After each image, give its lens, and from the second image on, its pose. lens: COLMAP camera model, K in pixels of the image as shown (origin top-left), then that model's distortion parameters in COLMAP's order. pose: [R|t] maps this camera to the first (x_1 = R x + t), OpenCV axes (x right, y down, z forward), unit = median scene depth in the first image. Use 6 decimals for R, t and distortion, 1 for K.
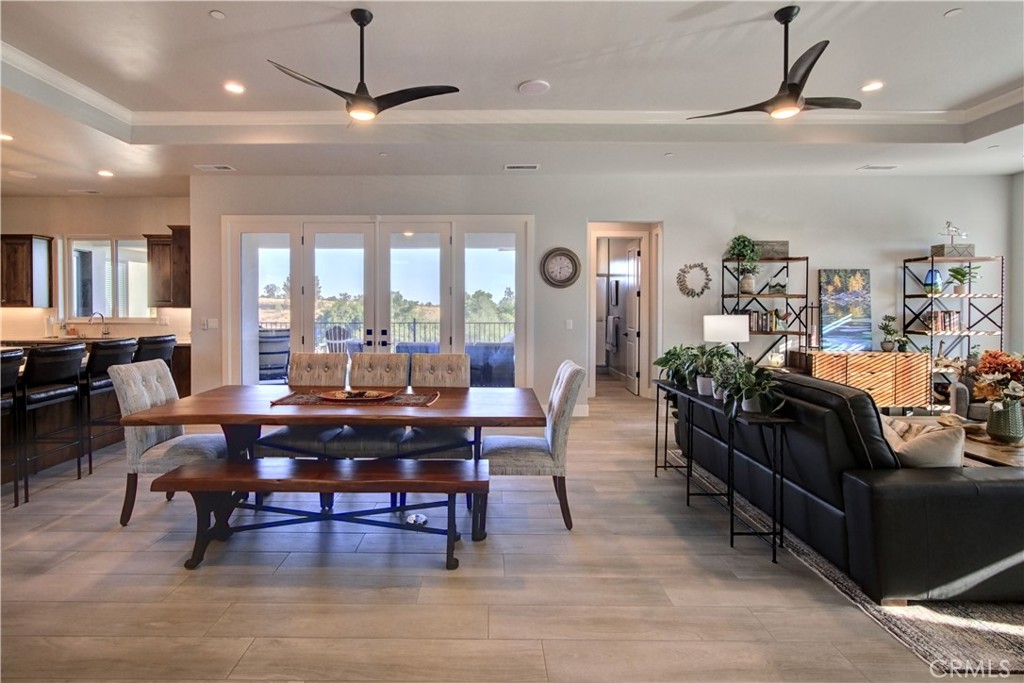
lens RADIAL K [[500.0, 0, 514.7], [0, 500.0, 326.3], [0, 0, 1]] dist [-0.001733, -0.000013]
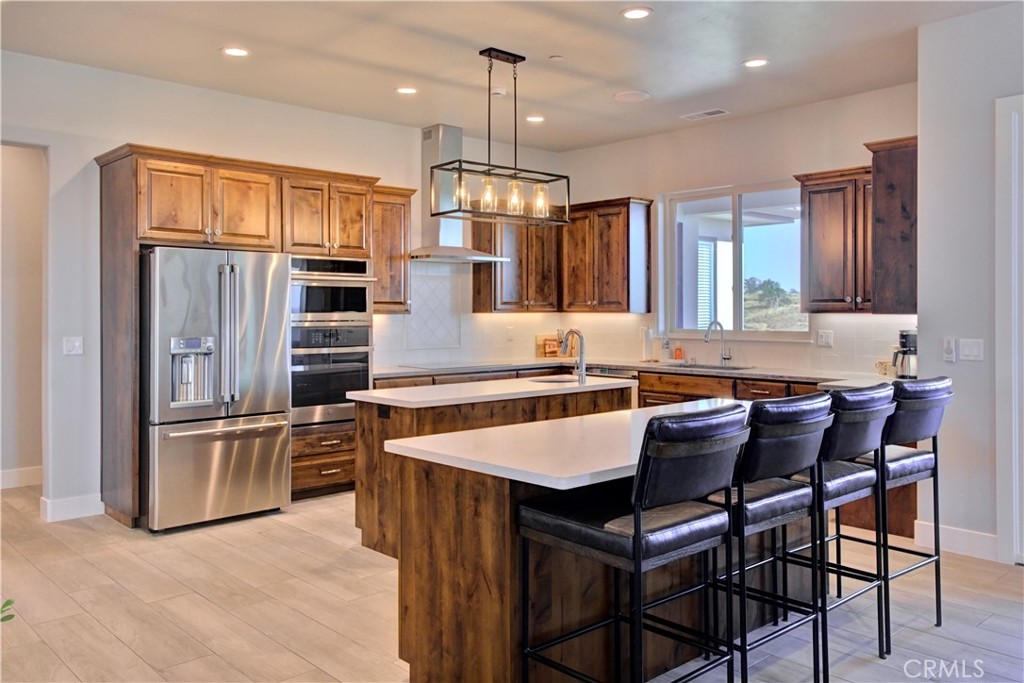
lens RADIAL K [[837.8, 0, 512.7], [0, 837.8, 316.8], [0, 0, 1]] dist [0.031456, 0.001027]
pose [[0.683433, 0.002593, -0.730009, -0.297226], [-0.025928, 0.999449, -0.020723, -0.007372], [0.729553, 0.033091, 0.683124, 0.174689]]
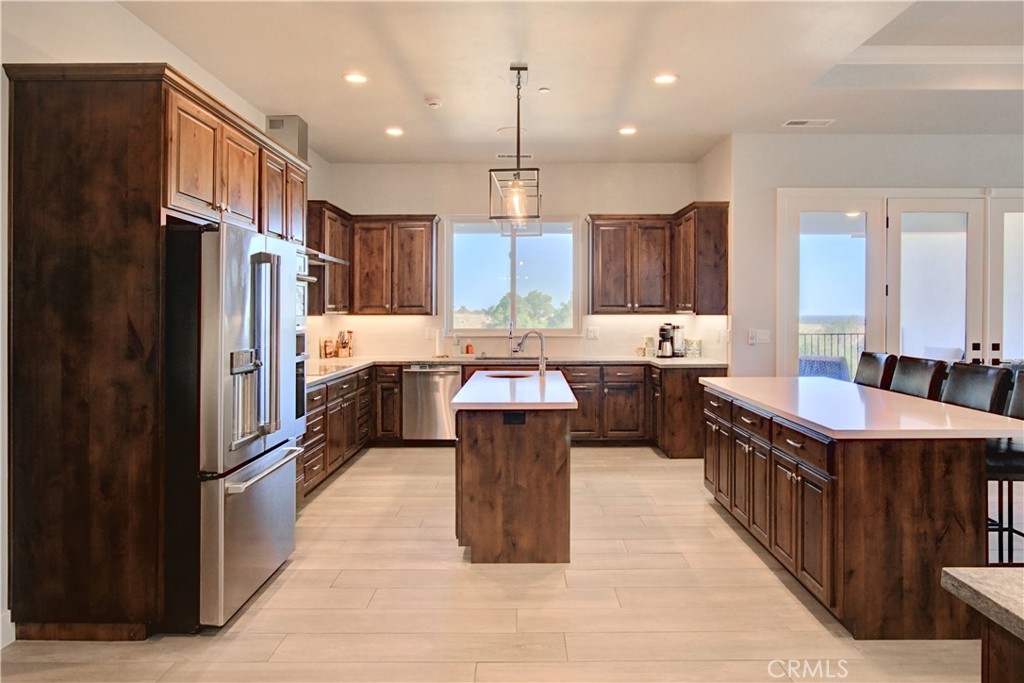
lens RADIAL K [[659.8, 0, 513.9], [0, 659.8, 322.1], [0, 0, 1]] dist [-0.019991, 0.003666]
pose [[0.999743, -0.005098, 0.022107, -0.868684], [0.005649, 0.999674, -0.024904, -0.003839], [-0.021973, 0.025023, 0.999445, 0.047872]]
